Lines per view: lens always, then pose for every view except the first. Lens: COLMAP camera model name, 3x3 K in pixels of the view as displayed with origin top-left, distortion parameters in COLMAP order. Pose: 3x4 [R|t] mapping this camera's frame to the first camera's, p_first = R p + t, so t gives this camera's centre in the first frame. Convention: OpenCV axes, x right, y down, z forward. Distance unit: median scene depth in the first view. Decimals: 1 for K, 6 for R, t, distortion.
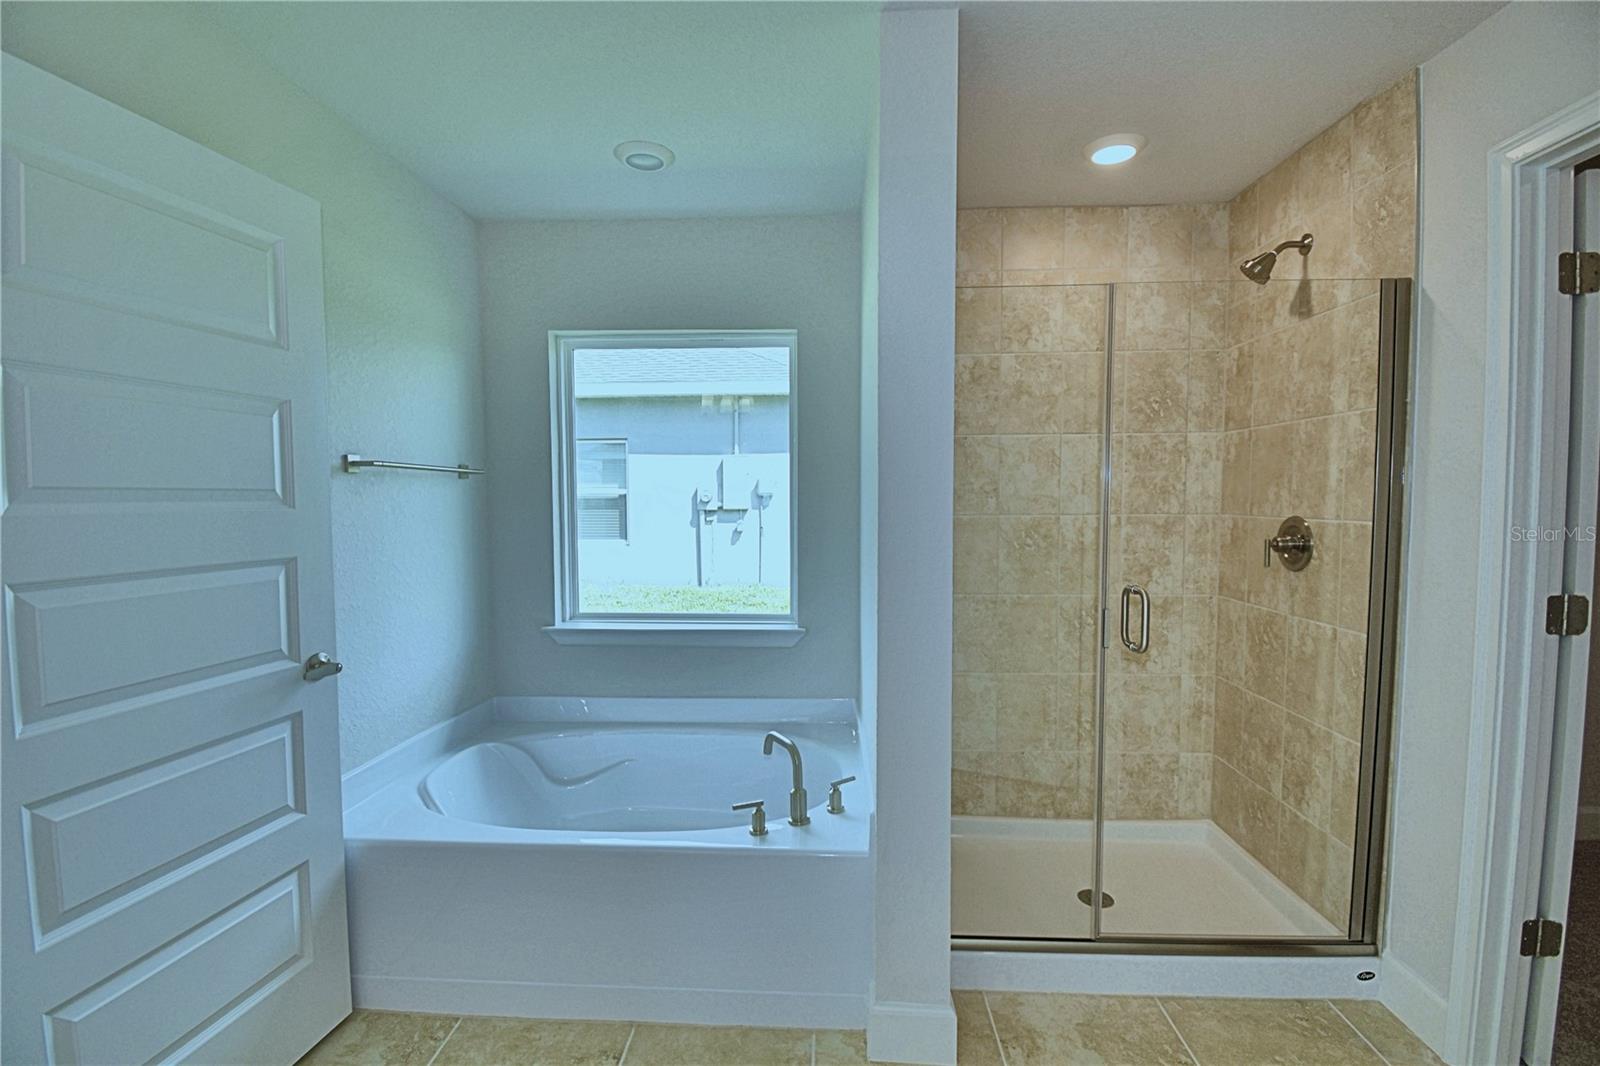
lens RADIAL K [[705.5, 0, 801.5], [0, 705.5, 532.4], [0, 0, 1]] dist [-0.004866, -0.011509]
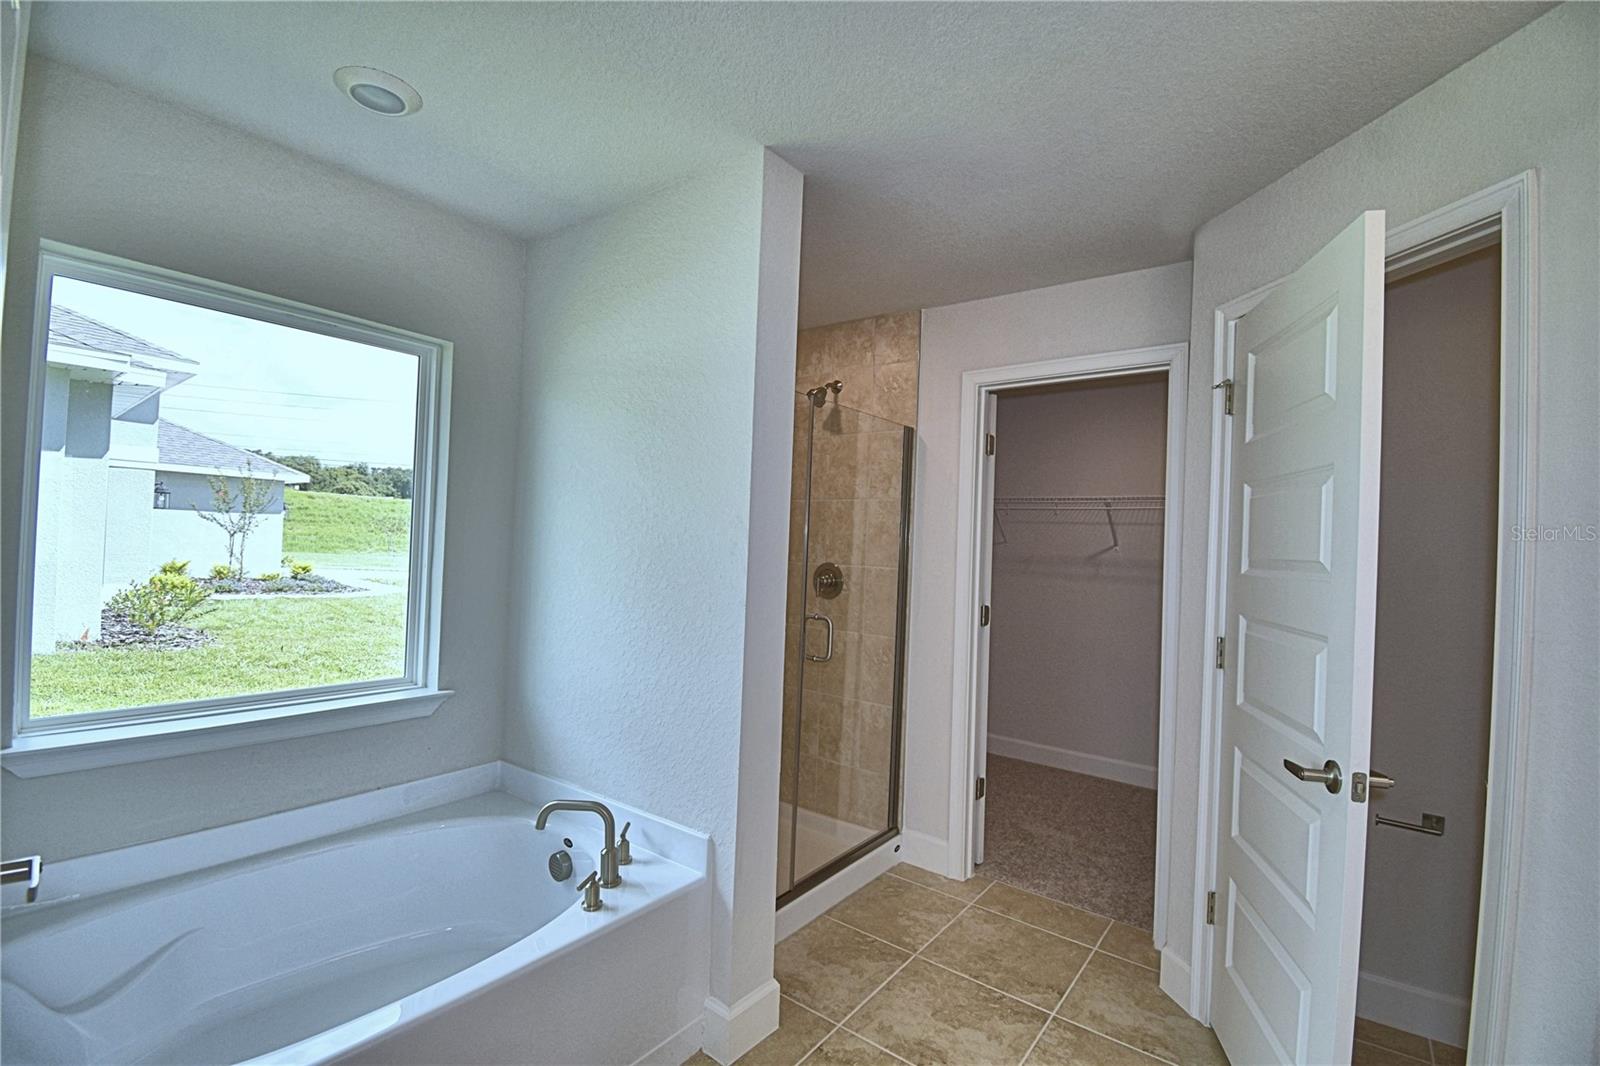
lens RADIAL K [[705.5, 0, 760.3], [0, 705.5, 528.1], [0, 0, 1]] dist [-0.004866, -0.011509]
pose [[0.586882, 0.033581, 0.808976, -0.648791], [0.006355, 0.998918, -0.046076, -0.029585], [-0.809647, 0.032182, 0.586034, 0.239268]]
